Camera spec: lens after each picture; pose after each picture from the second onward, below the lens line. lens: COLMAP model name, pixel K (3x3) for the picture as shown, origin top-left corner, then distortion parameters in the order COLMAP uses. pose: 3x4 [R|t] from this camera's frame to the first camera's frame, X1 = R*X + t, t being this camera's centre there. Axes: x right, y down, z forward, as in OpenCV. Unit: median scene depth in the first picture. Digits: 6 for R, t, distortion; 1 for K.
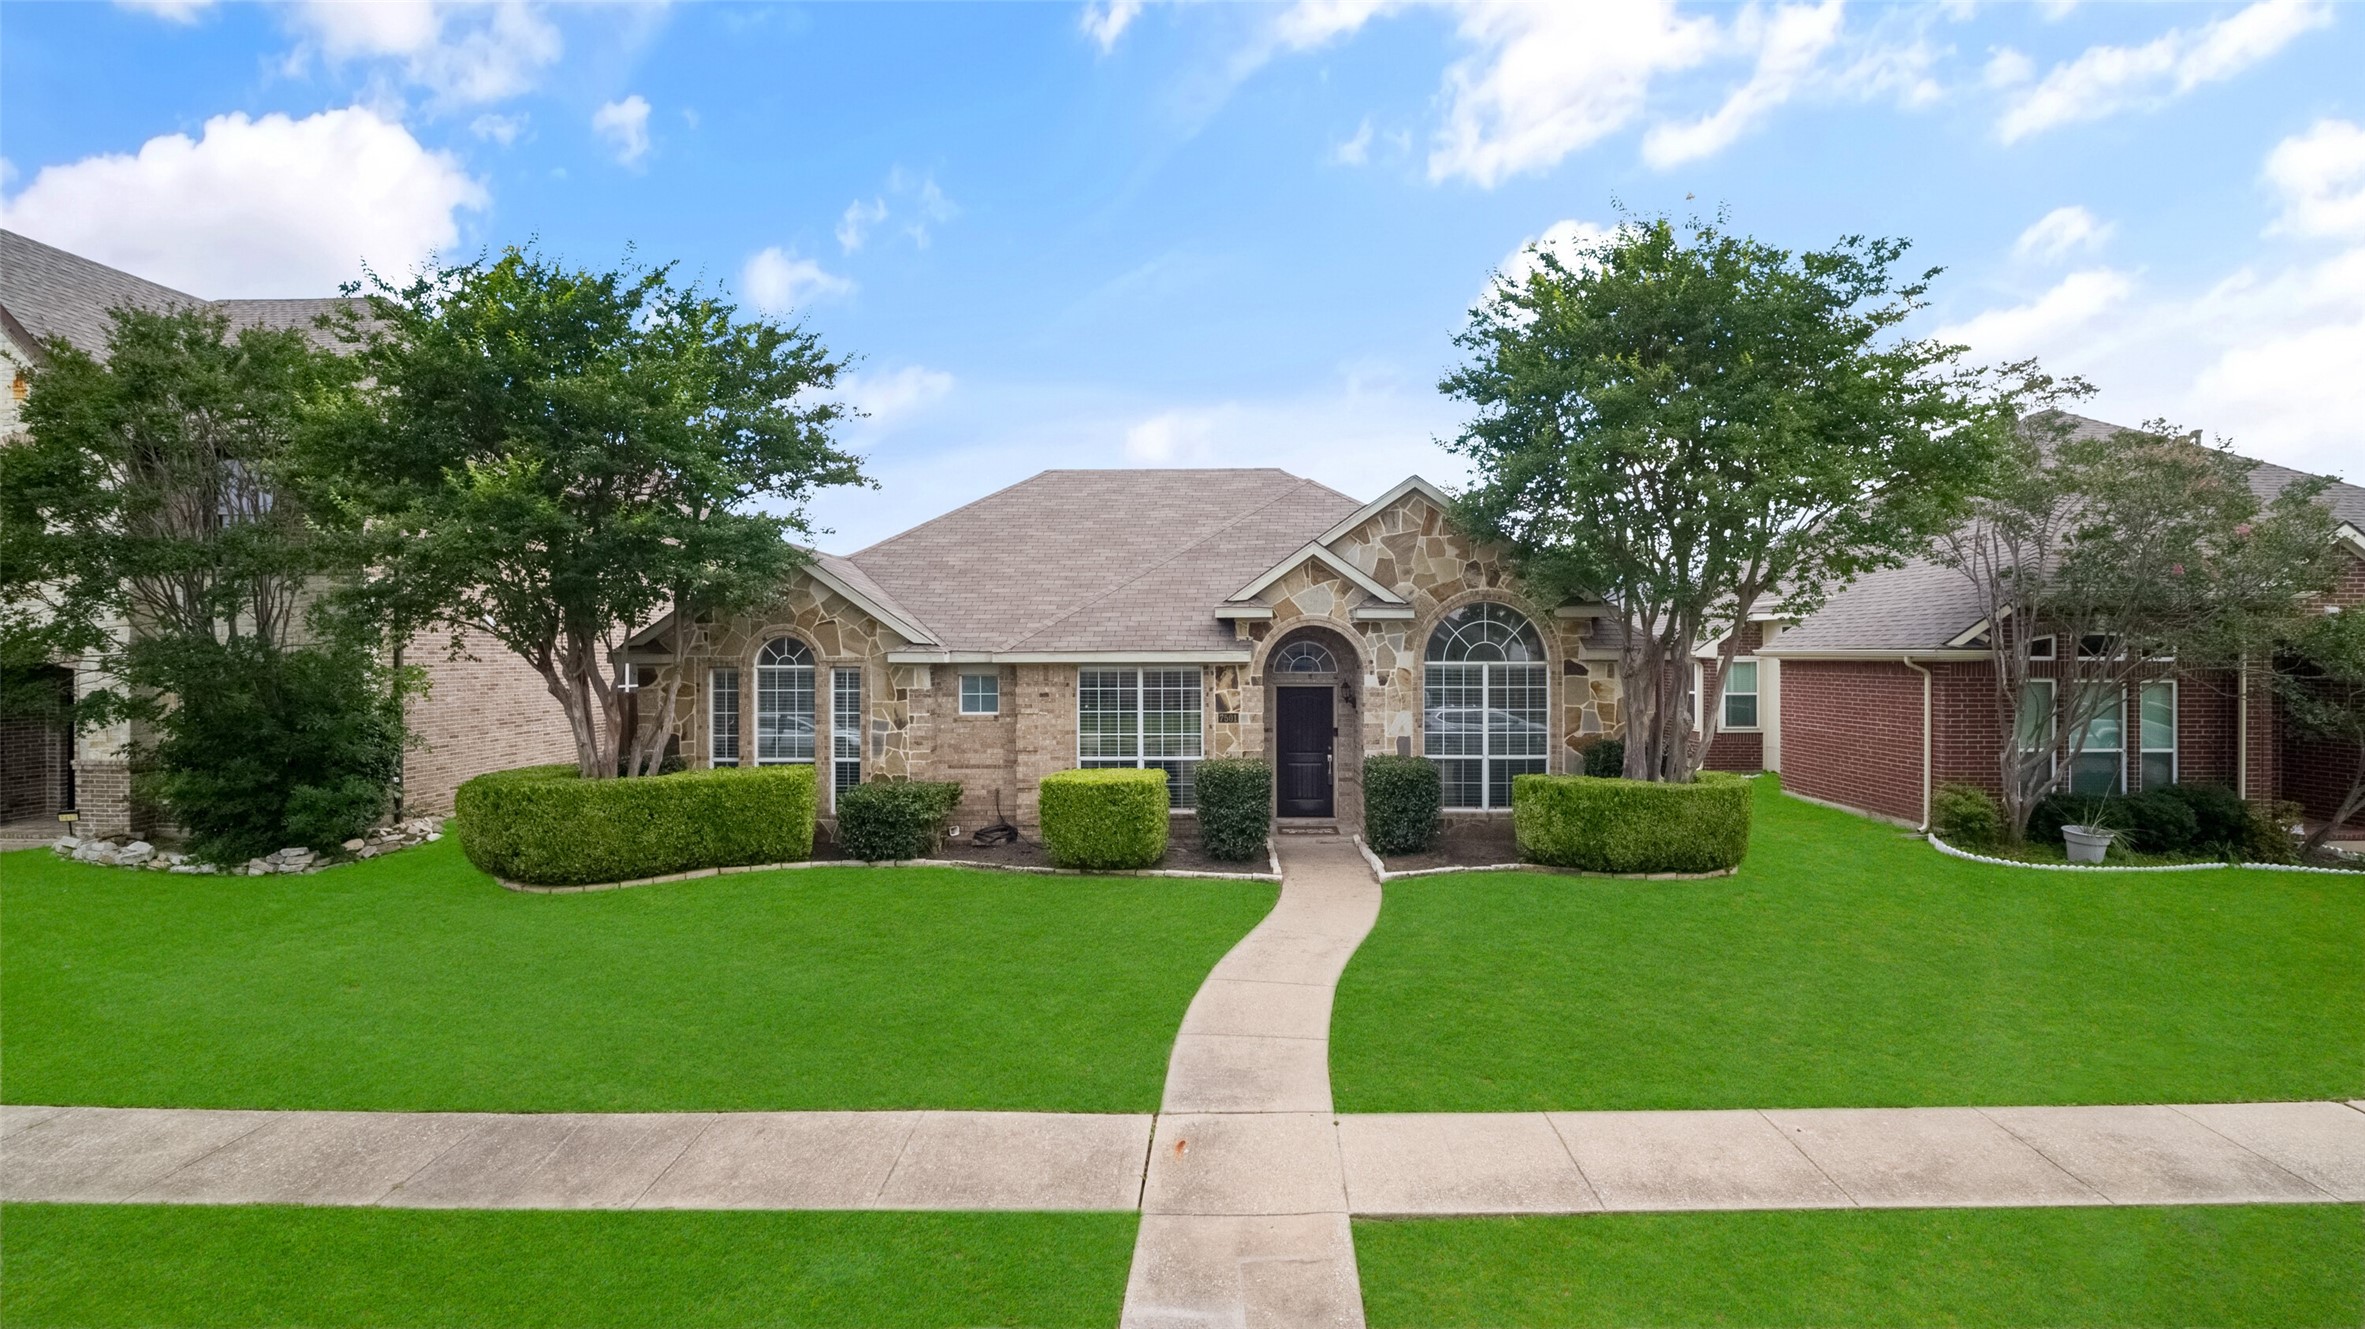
lens RADIAL K [[1056.2, 0, 1210.4], [0, 1056.2, 651.6], [0, 0, 1]] dist [-0.014942, -0.002657]
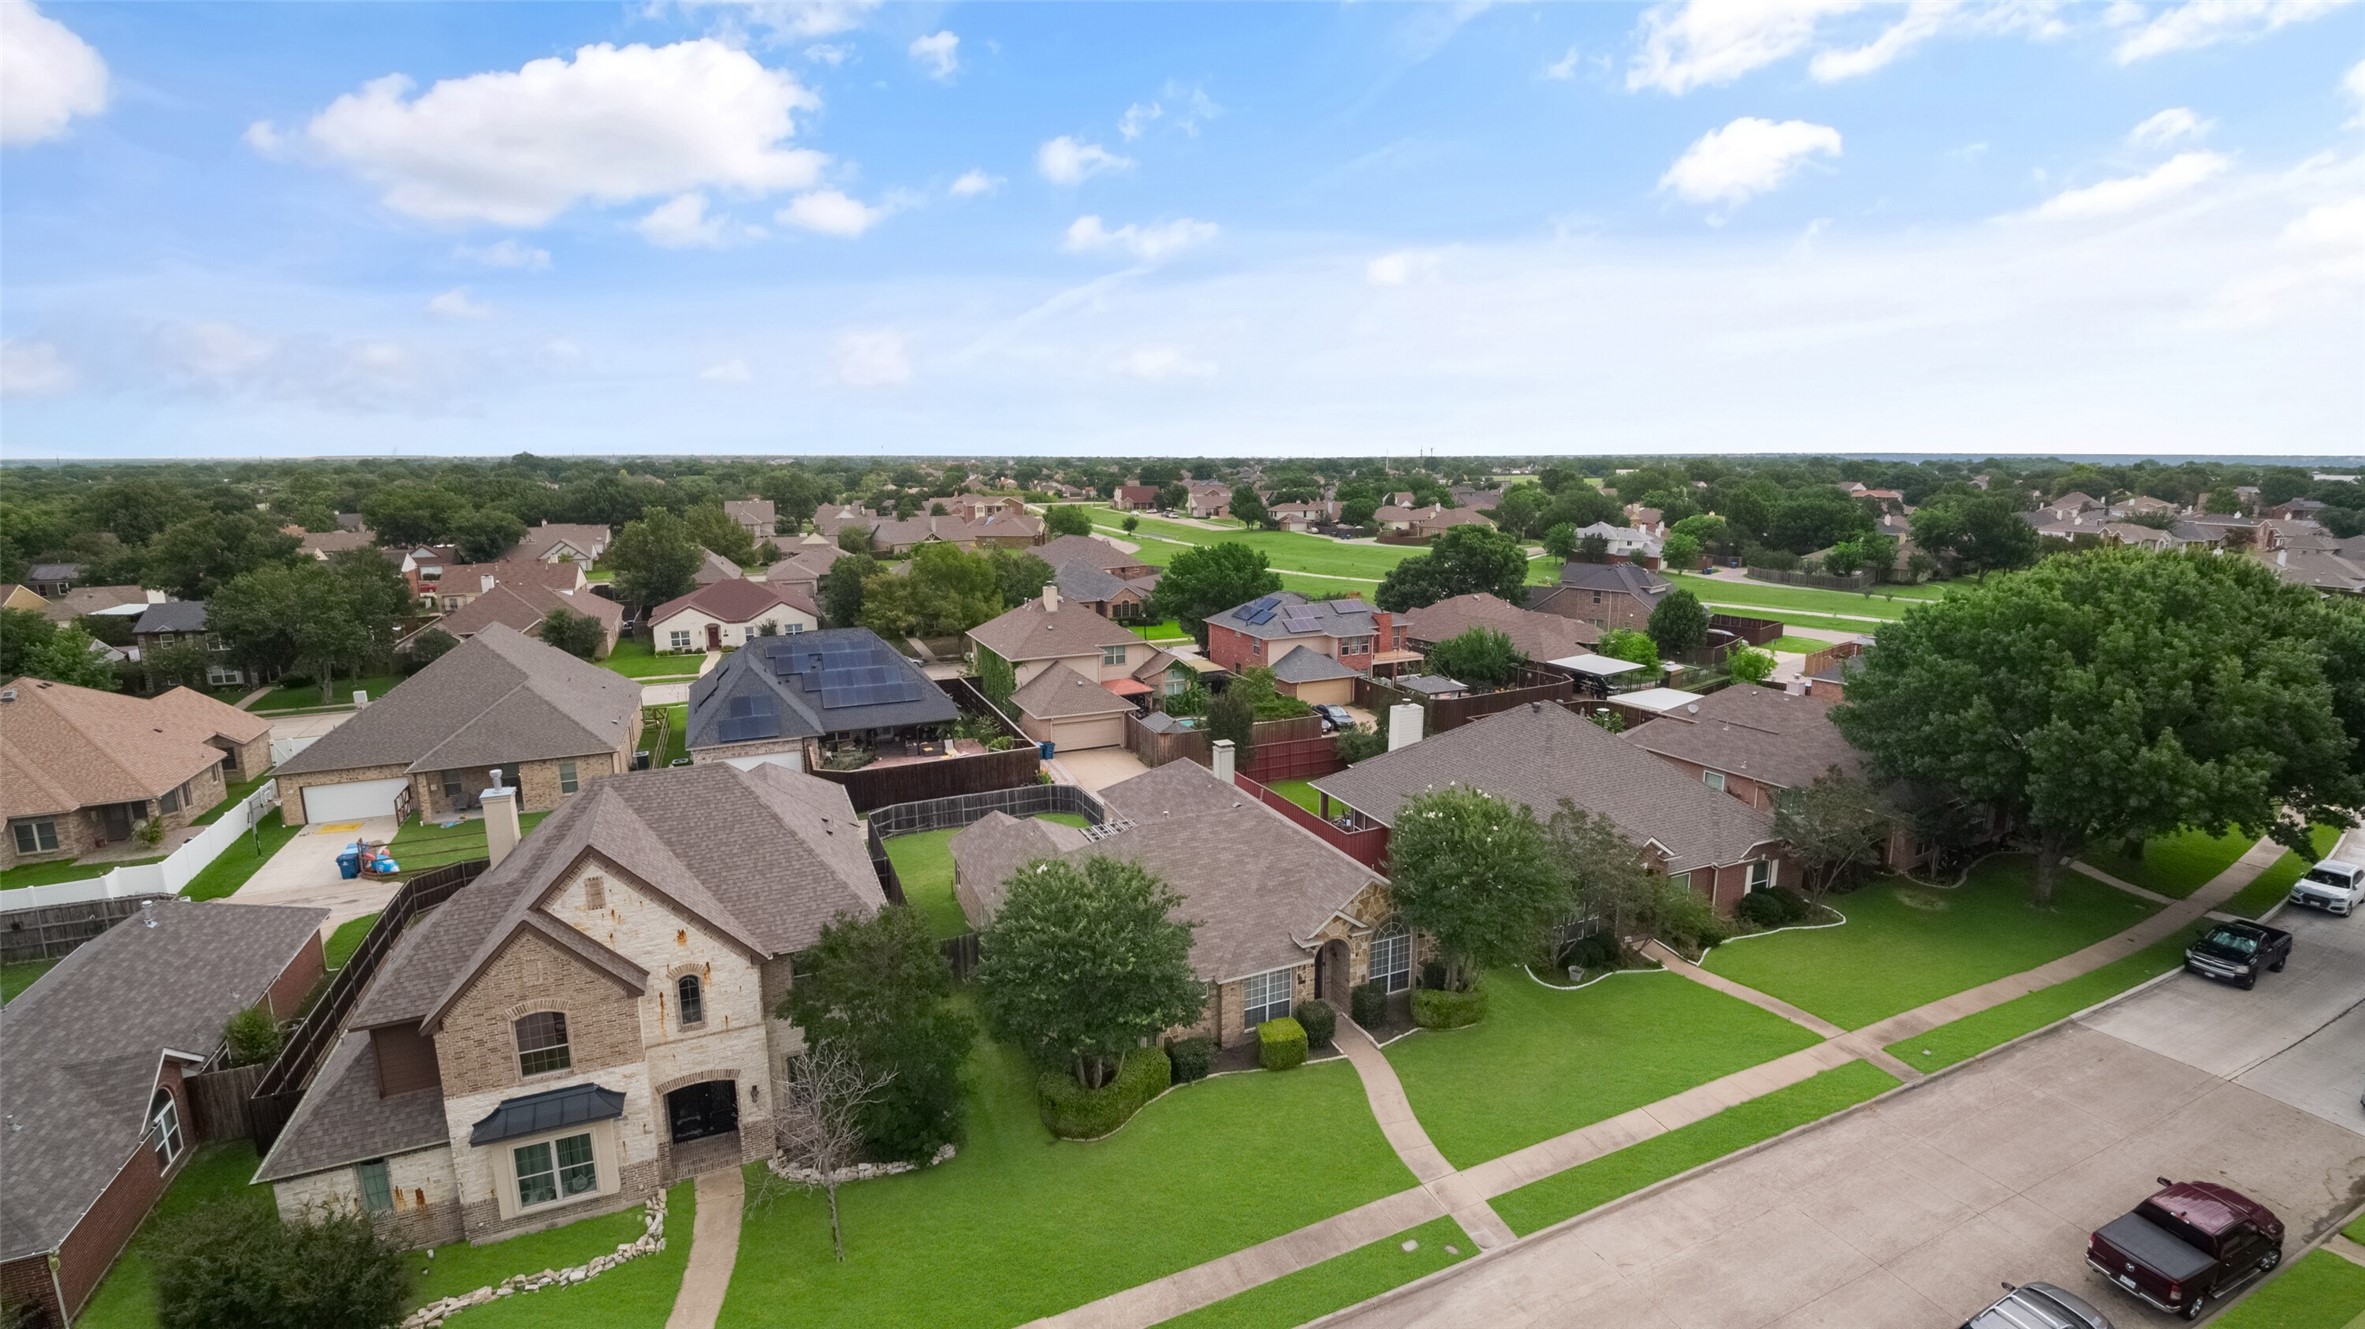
lens RADIAL K [[1056.2, 0, 1210.4], [0, 1056.2, 651.6], [0, 0, 1]] dist [-0.014942, -0.002657]
pose [[0.901570, -0.077194, 0.425691, -1.139145], [-0.002986, 0.982819, 0.184547, -1.123058], [-0.432624, -0.167653, 0.885850, -0.911667]]
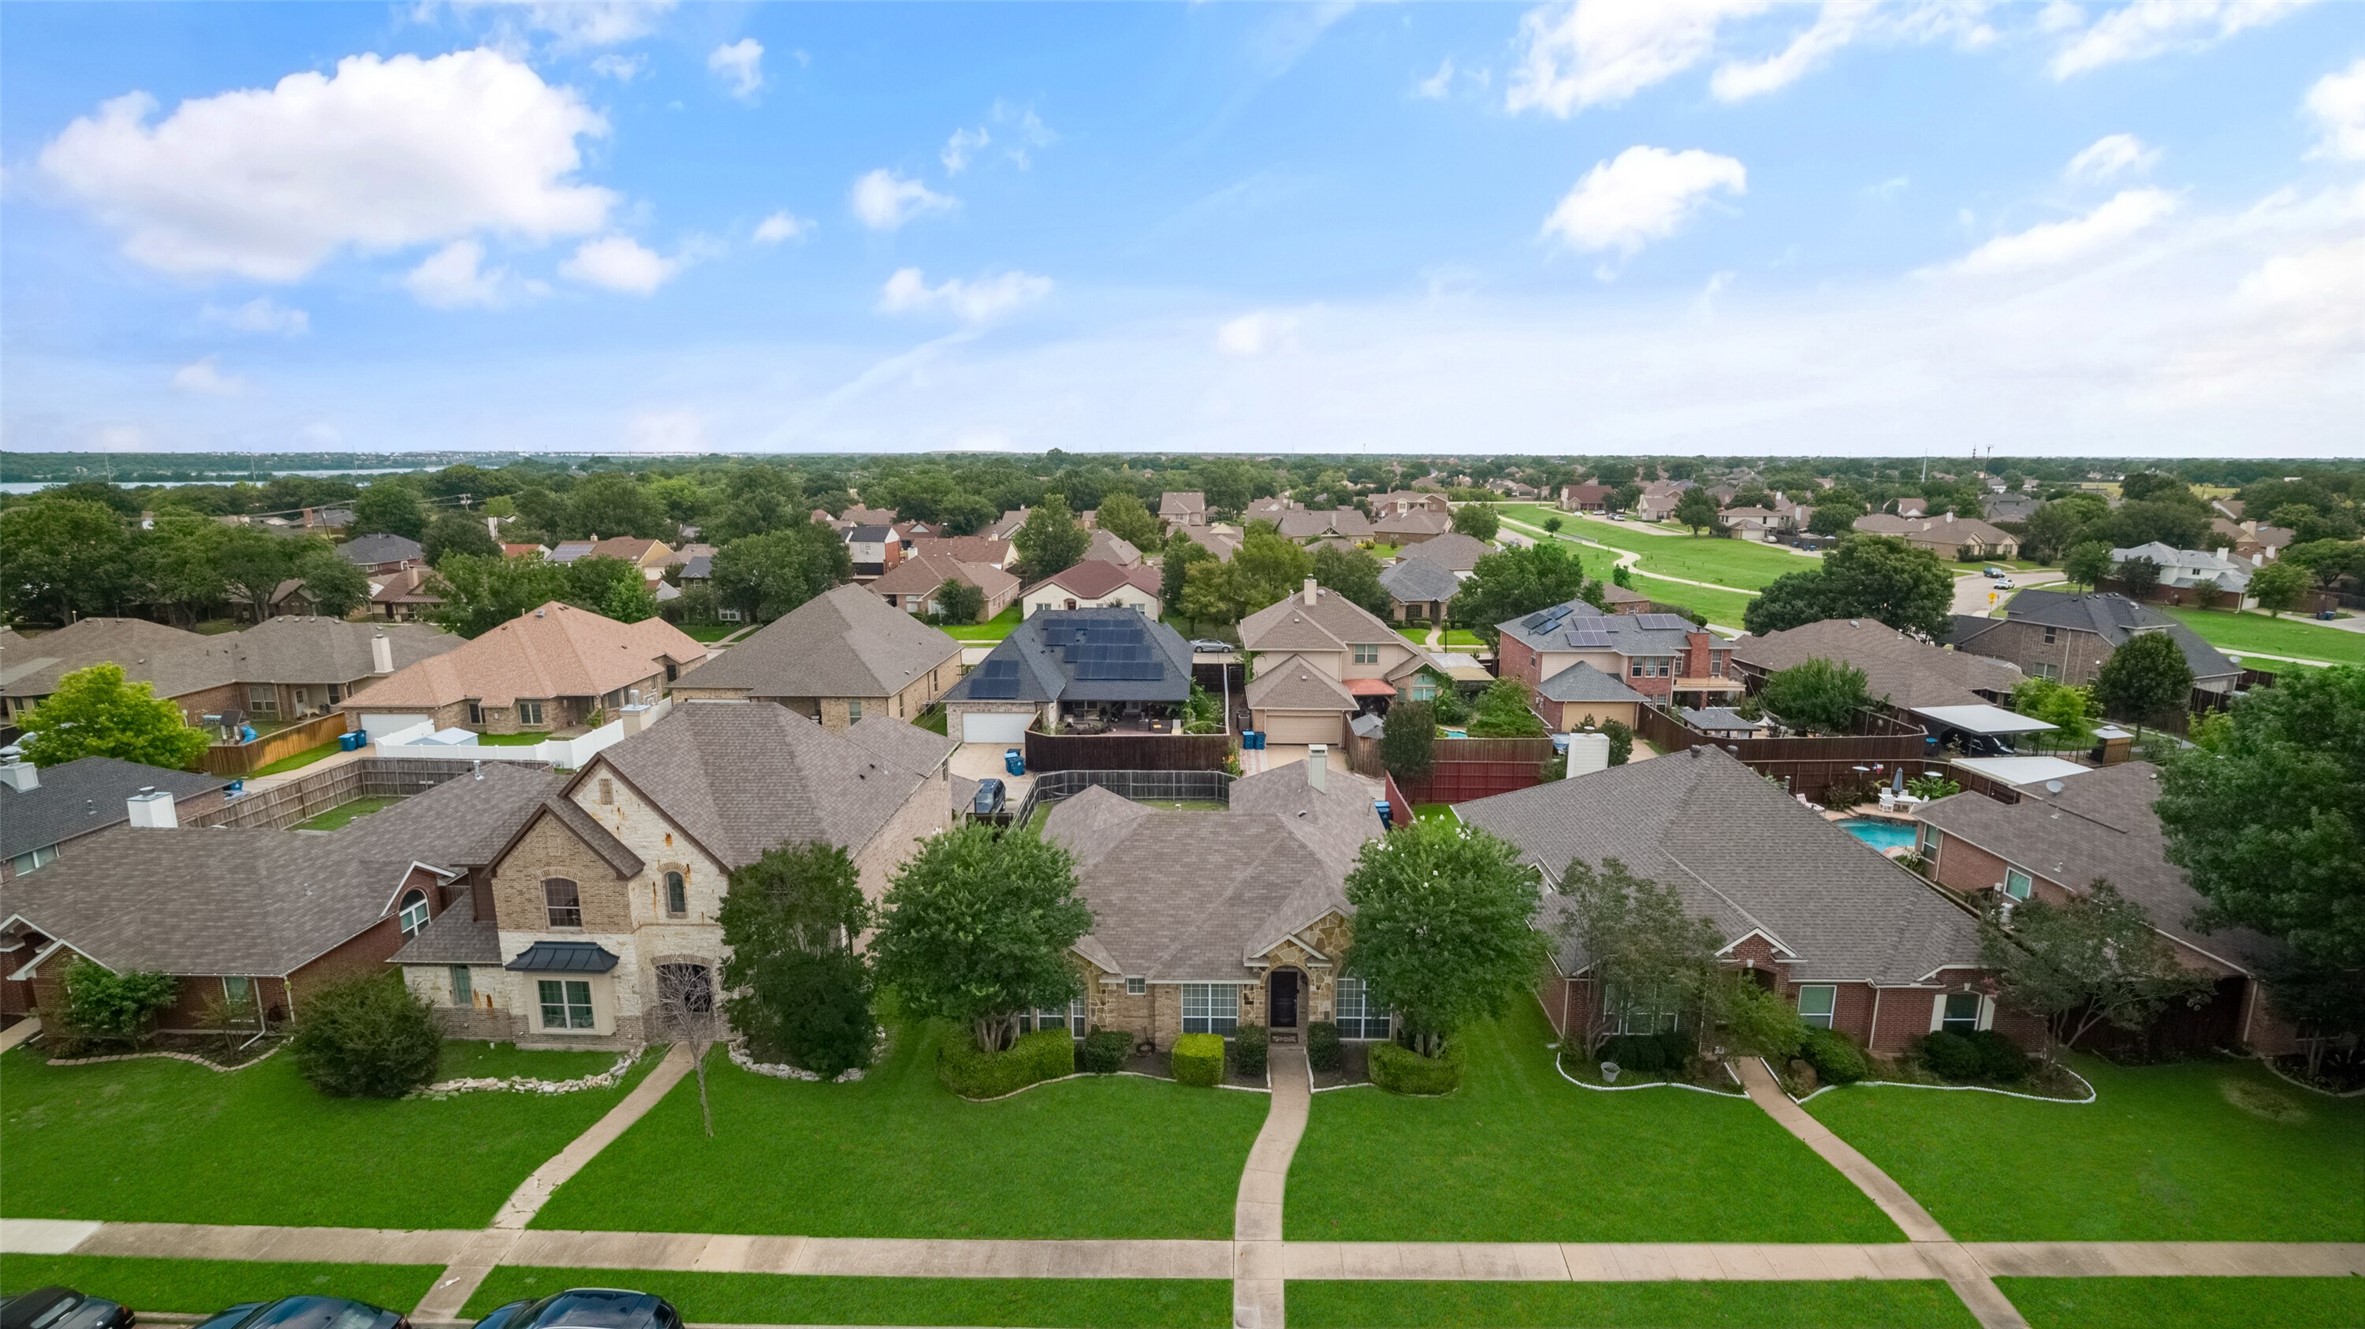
lens RADIAL K [[1056.2, 0, 1210.4], [0, 1056.2, 651.6], [0, 0, 1]] dist [-0.014942, -0.002657]
pose [[0.999989, 0.004573, 0.000447, -0.070735], [-0.004576, 0.982149, 0.188049, -1.102029], [0.000421, -0.188049, 0.982160, -1.075318]]
